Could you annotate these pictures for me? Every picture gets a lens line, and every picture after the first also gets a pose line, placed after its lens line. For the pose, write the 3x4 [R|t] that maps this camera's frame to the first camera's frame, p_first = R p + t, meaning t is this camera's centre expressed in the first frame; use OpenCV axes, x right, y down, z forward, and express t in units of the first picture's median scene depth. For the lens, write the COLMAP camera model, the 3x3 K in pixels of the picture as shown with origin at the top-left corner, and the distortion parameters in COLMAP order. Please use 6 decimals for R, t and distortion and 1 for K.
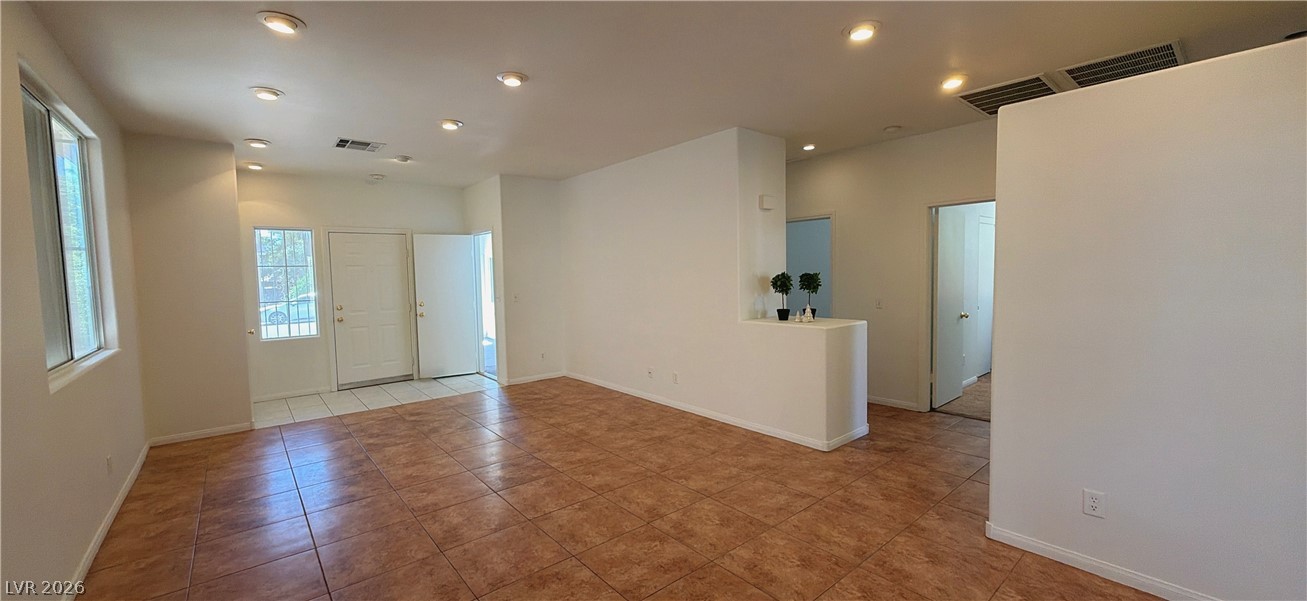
lens RADIAL K [[496.8, 0, 651.8], [0, 496.8, 300.4], [0, 0, 1]] dist [-0.000895, -0.000003]
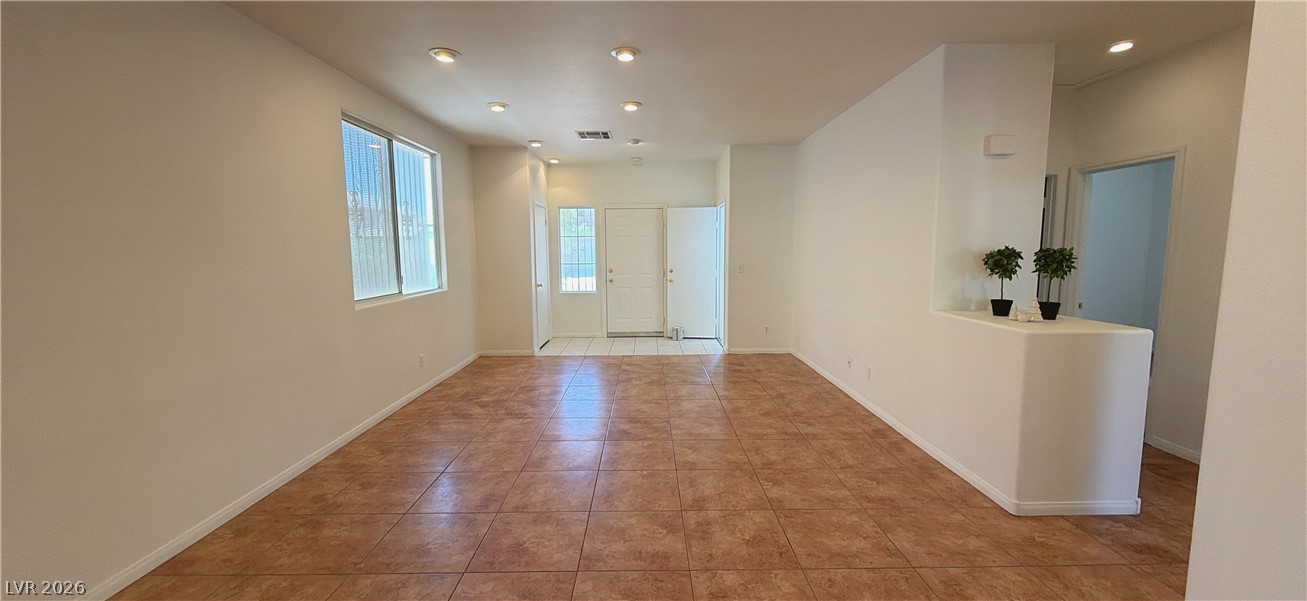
lens RADIAL K [[496.8, 0, 651.8], [0, 496.8, 300.4], [0, 0, 1]] dist [-0.000895, -0.000003]
pose [[0.773722, 0.082610, -0.628116, 0.322968], [-0.046433, 0.996190, 0.073823, -0.010091], [0.631821, -0.027953, 0.774610, 0.155700]]
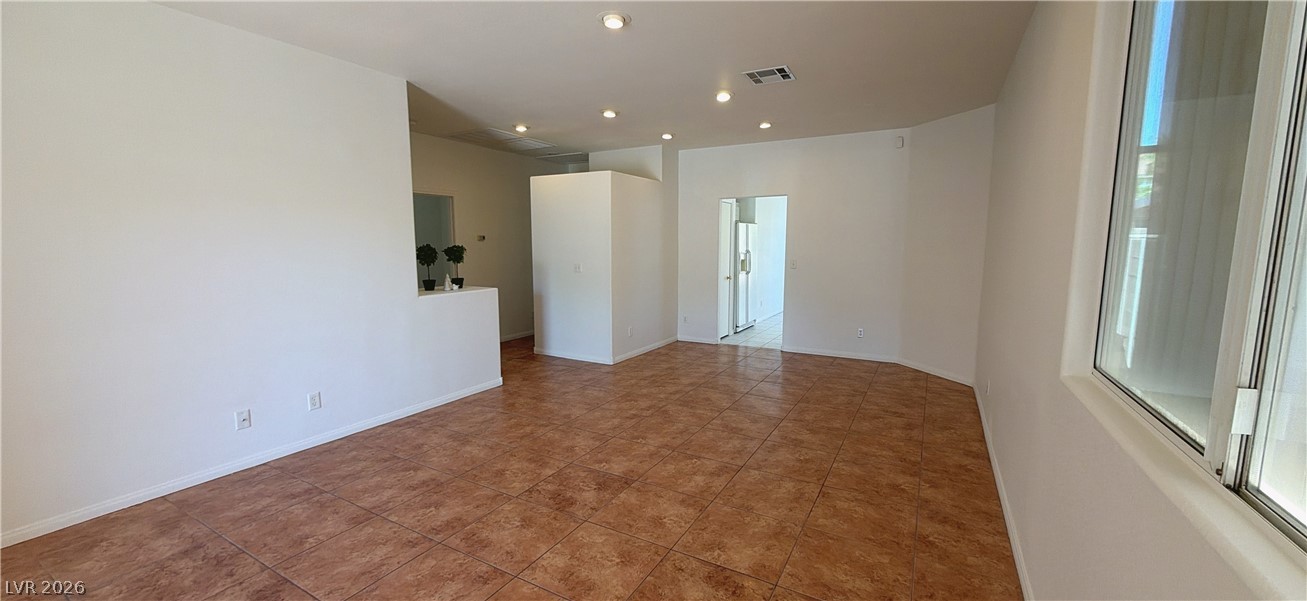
lens RADIAL K [[496.8, 0, 651.8], [0, 496.8, 300.4], [0, 0, 1]] dist [-0.000895, -0.000003]
pose [[-0.347003, -0.089167, 0.933616, -0.840843], [0.062573, 0.991051, 0.117909, -0.033907], [-0.935774, 0.099334, -0.338319, 0.915844]]
